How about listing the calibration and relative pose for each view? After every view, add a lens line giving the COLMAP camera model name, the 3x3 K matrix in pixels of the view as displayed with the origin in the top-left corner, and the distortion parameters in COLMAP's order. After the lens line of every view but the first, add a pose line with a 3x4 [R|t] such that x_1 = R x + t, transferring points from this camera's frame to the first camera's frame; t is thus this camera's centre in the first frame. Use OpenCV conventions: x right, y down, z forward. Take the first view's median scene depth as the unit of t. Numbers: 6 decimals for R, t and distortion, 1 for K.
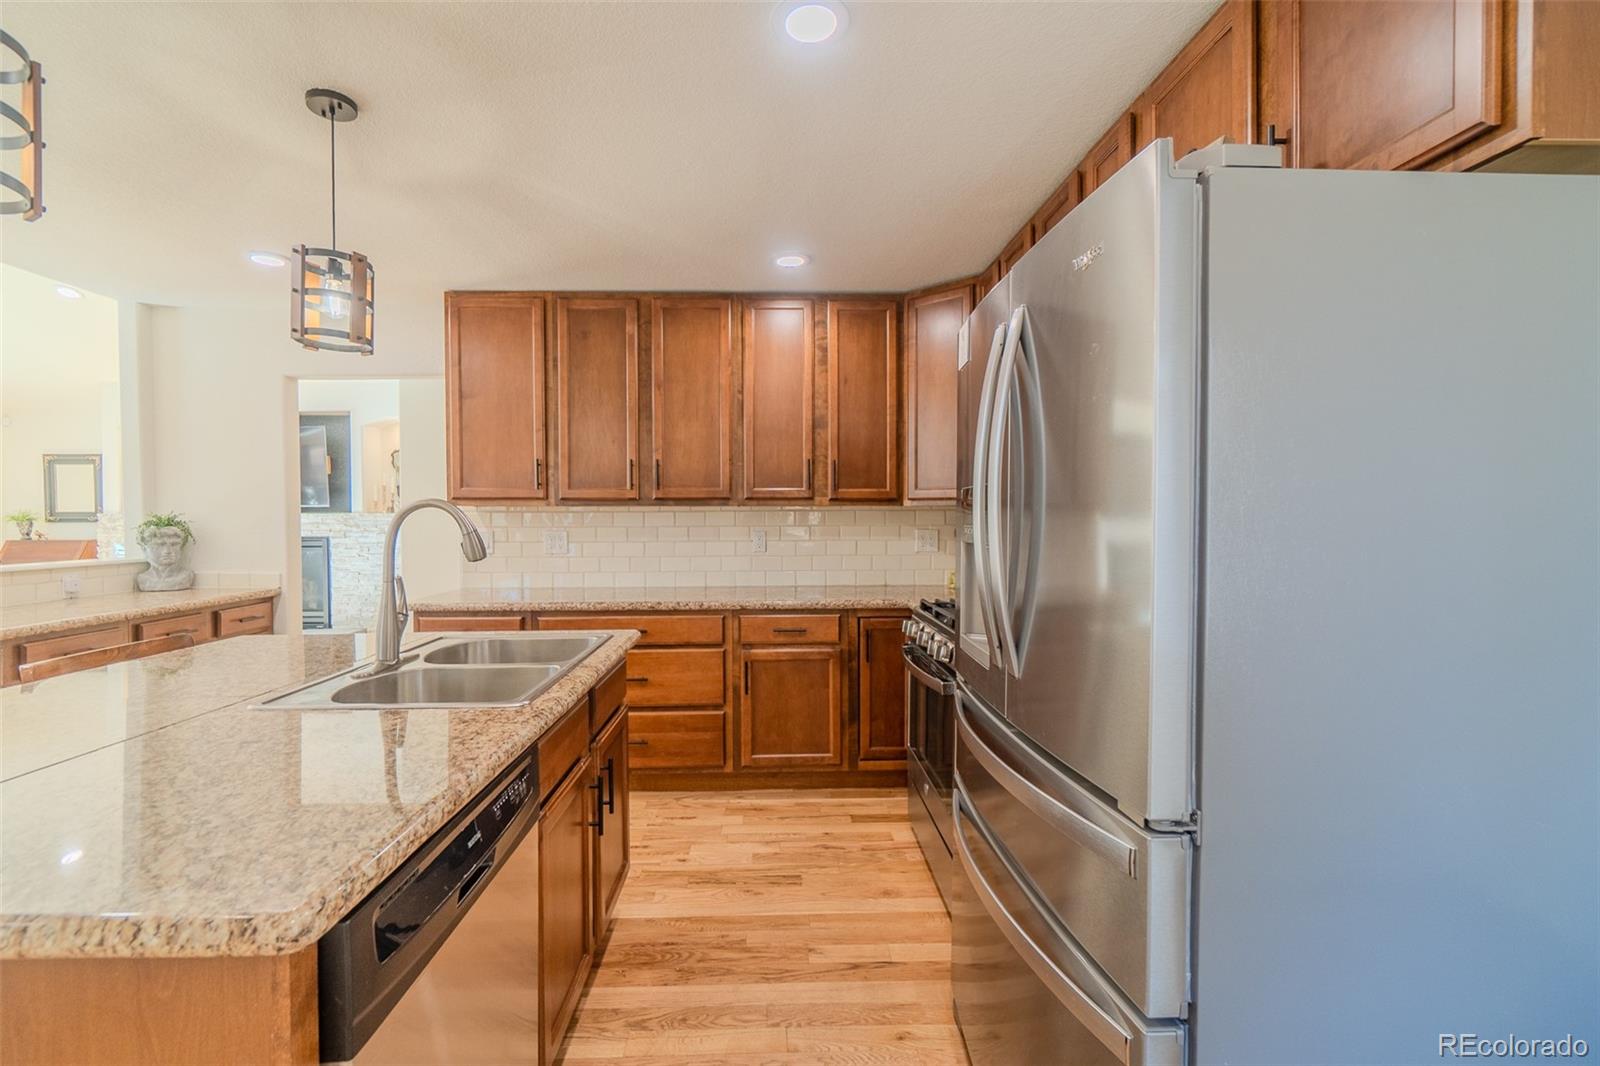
lens RADIAL K [[687.5, 0, 789.7], [0, 687.5, 526.7], [0, 0, 1]] dist [-0.001270, 0.001003]
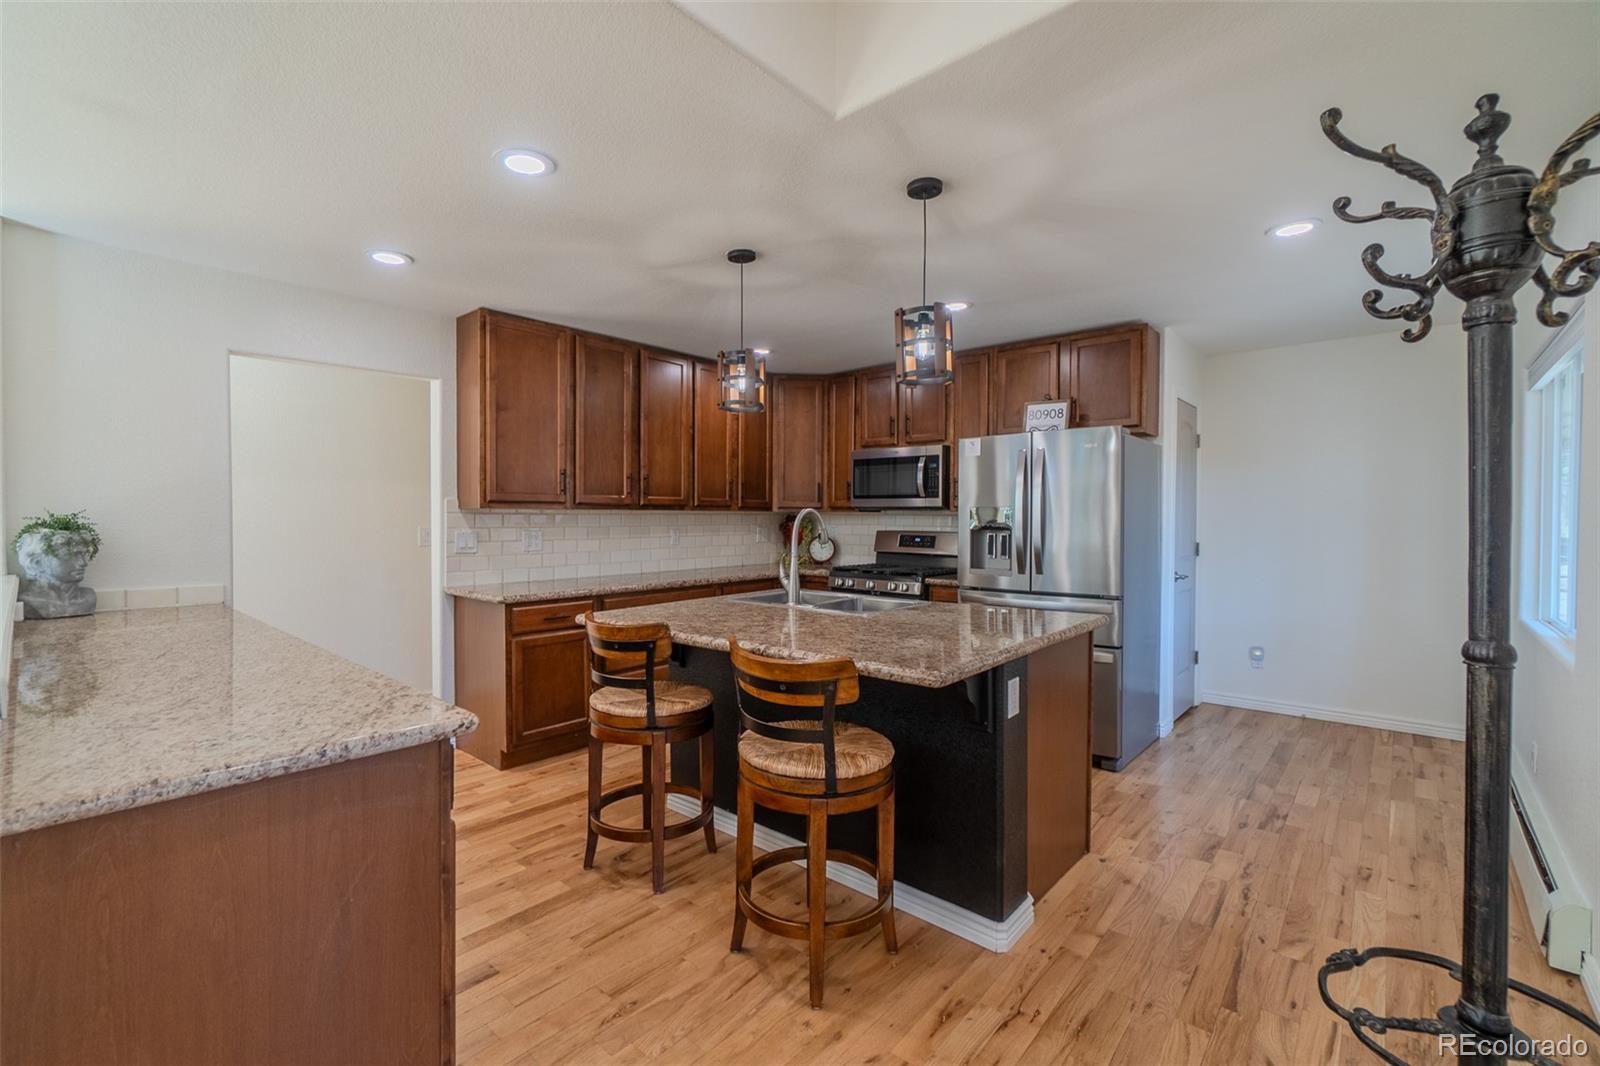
lens RADIAL K [[698.4, 0, 800.0], [0, 698.4, 533.0], [0, 0, 1]] dist [-0.001024, 0.000106]
pose [[0.681395, -0.012371, 0.731811, -0.955401], [0.006227, 0.999919, 0.011105, 0.000034], [-0.731889, -0.003010, 0.681417, -0.108107]]
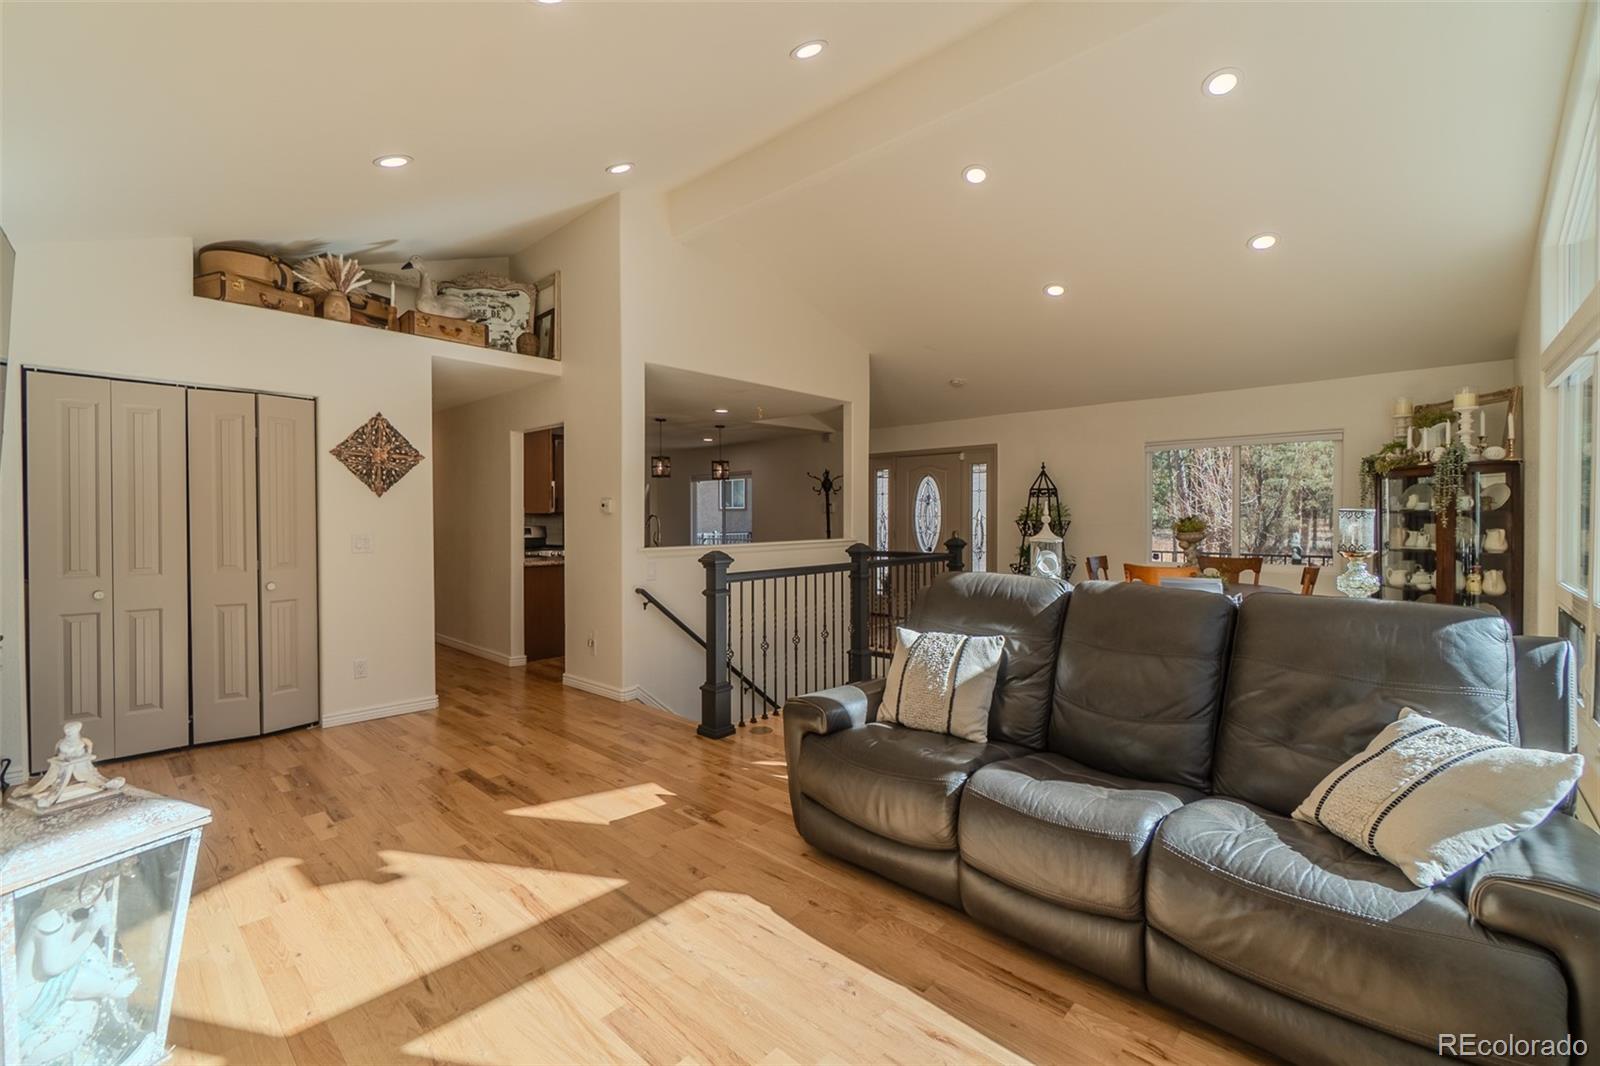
lens RADIAL K [[687.5, 0, 789.7], [0, 687.5, 526.7], [0, 0, 1]] dist [-0.001270, 0.001003]
pose [[-0.703808, -0.002263, 0.710386, -2.325282], [0.018457, 0.999599, 0.021470, -0.021577], [-0.710150, 0.028222, -0.703484, 1.873848]]
